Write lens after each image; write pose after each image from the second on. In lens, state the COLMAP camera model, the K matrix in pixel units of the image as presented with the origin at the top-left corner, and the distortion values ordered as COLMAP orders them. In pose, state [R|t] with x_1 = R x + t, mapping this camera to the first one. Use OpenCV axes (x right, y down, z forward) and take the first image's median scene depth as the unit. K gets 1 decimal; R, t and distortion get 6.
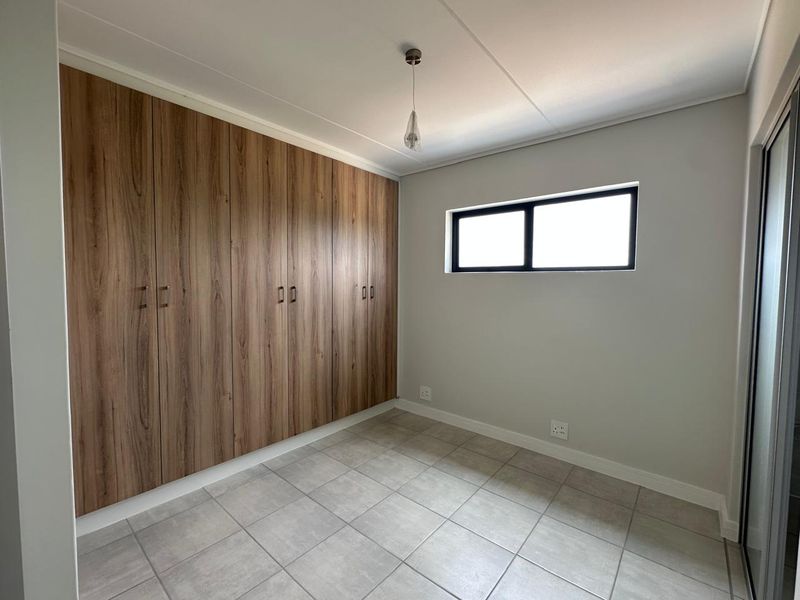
lens RADIAL K [[347.6, 0, 400.8], [0, 347.6, 301.9], [0, 0, 1]] dist [-0.002738, -0.000274]
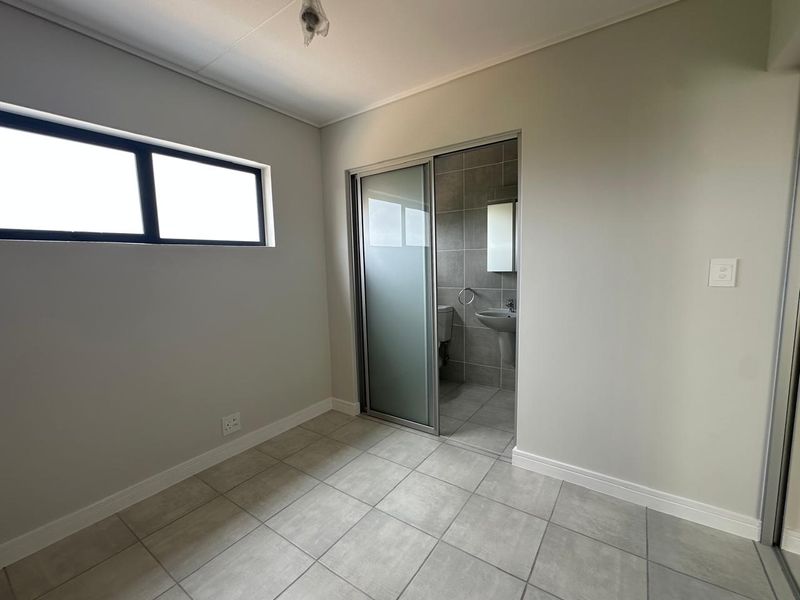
lens RADIAL K [[347.6, 0, 401.0], [0, 347.6, 298.3], [0, 0, 1]] dist [-0.002738, -0.000274]
pose [[-0.098470, -0.110415, 0.988996, -0.451607], [0.079831, 0.989746, 0.118447, -0.022972], [-0.991933, 0.090616, -0.088645, 0.642751]]
